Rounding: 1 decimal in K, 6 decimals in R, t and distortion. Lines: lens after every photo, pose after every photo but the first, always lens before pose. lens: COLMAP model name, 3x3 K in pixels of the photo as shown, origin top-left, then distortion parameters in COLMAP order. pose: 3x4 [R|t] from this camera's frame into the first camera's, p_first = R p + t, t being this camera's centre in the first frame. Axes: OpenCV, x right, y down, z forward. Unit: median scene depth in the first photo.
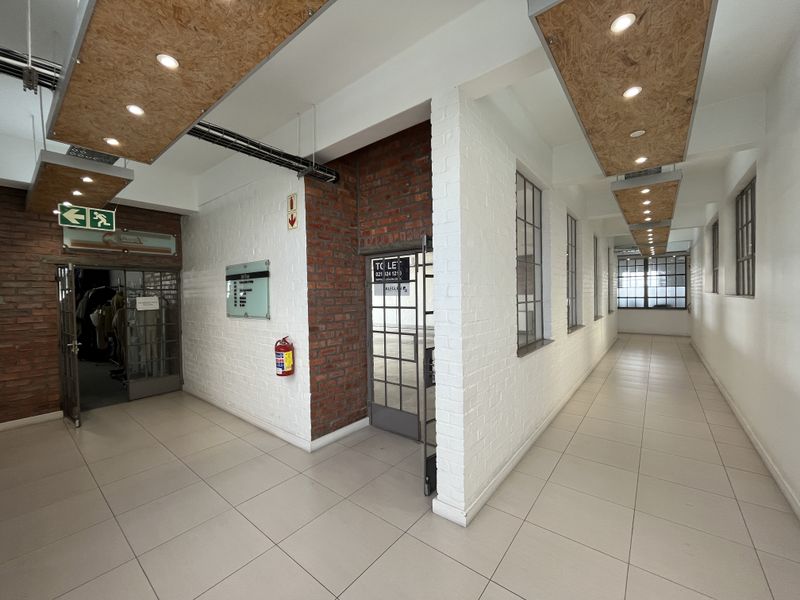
lens RADIAL K [[323.2, 0, 396.8], [0, 323.2, 300.0], [0, 0, 1]] dist [-0.002061, -0.000161]
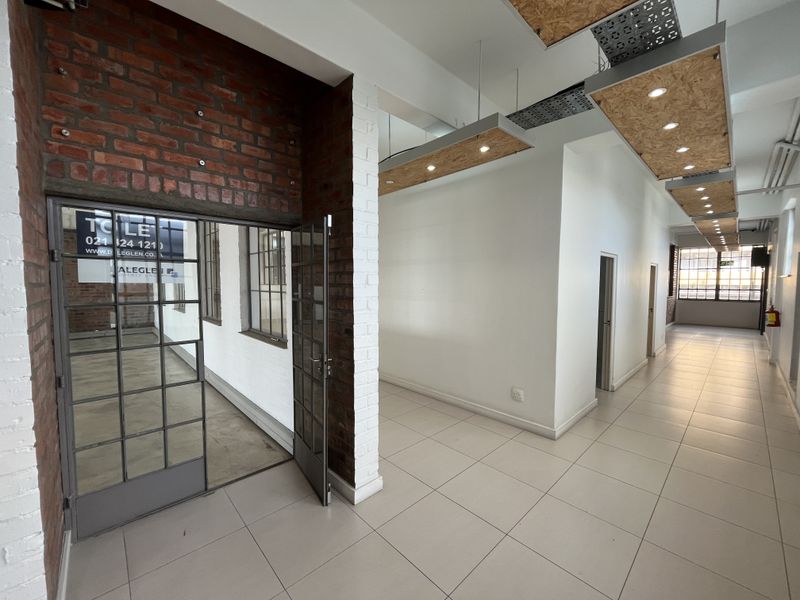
lens RADIAL K [[323.2, 0, 396.8], [0, 323.2, 300.0], [0, 0, 1]] dist [-0.002061, -0.000161]
pose [[0.144464, -0.035597, 0.988870, -0.535978], [0.012835, 0.999336, 0.034099, 0.003693], [-0.989427, 0.007766, 0.144825, 0.479814]]
